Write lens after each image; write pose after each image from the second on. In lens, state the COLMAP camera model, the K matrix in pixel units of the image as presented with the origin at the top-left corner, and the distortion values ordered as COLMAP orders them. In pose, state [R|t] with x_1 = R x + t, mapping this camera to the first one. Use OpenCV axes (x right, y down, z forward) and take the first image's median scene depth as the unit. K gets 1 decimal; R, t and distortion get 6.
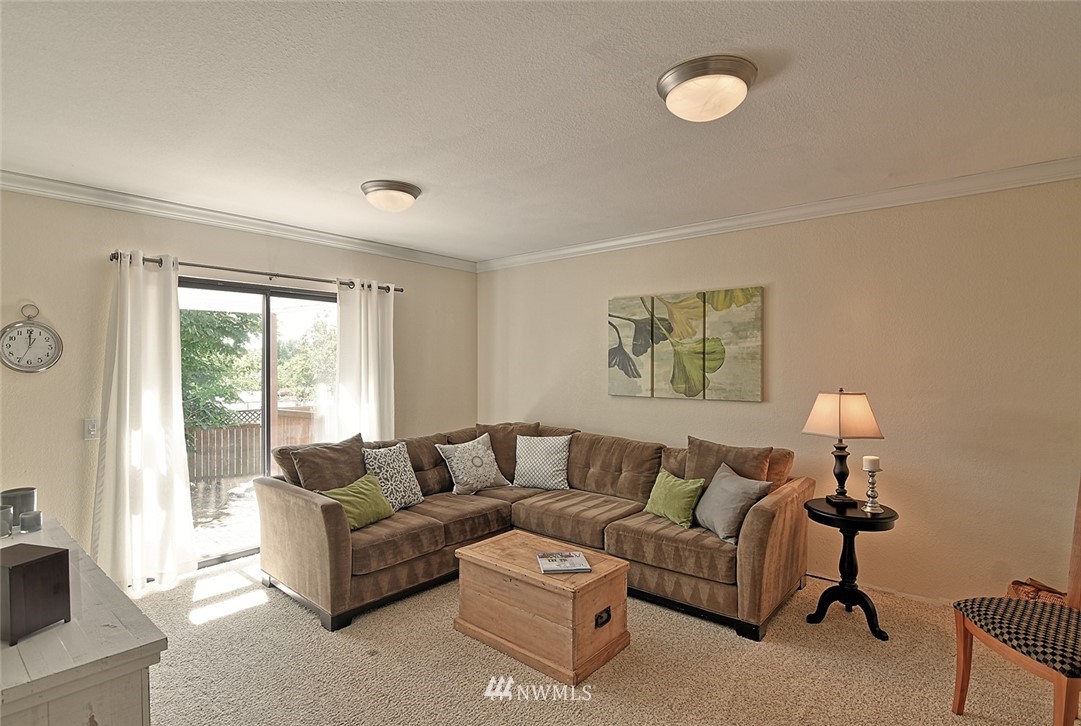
lens RADIAL K [[525.4, 0, 529.3], [0, 525.4, 365.6], [0, 0, 1]] dist [-0.012407, -0.007275]
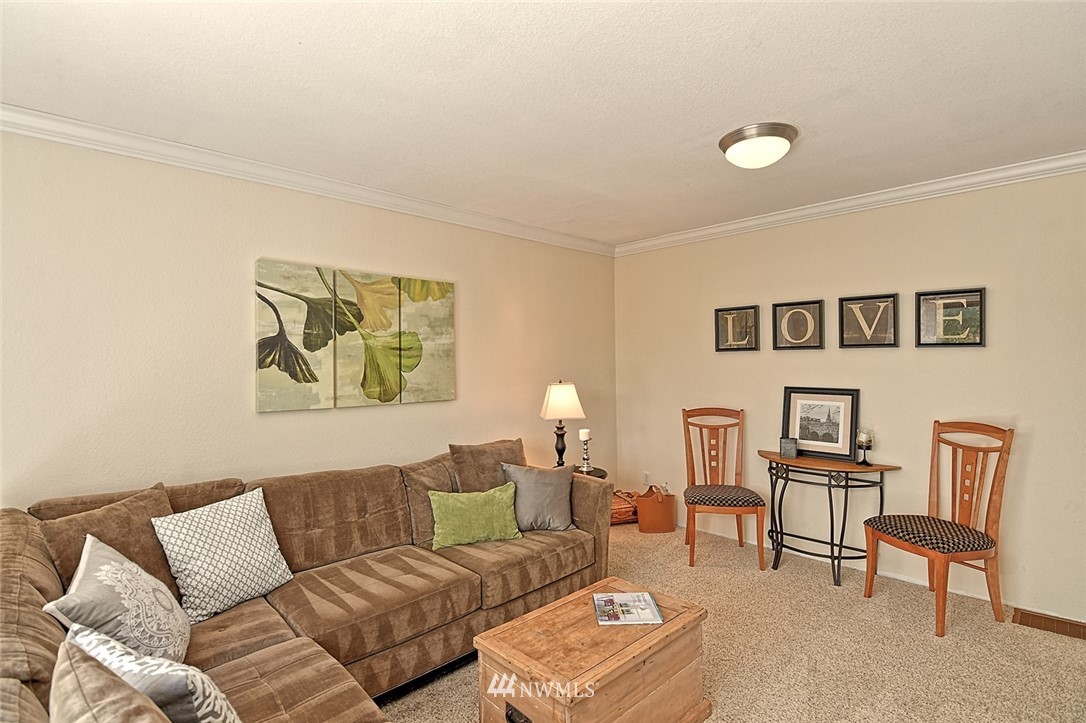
lens RADIAL K [[527.8, 0, 532.3], [0, 527.8, 359.1], [0, 0, 1]] dist [-0.012407, -0.007275]
pose [[0.101766, 0.003224, 0.994803, -0.489240], [0.008488, 0.999956, -0.004109, -0.001975], [-0.994772, 0.008862, 0.101734, 0.687334]]
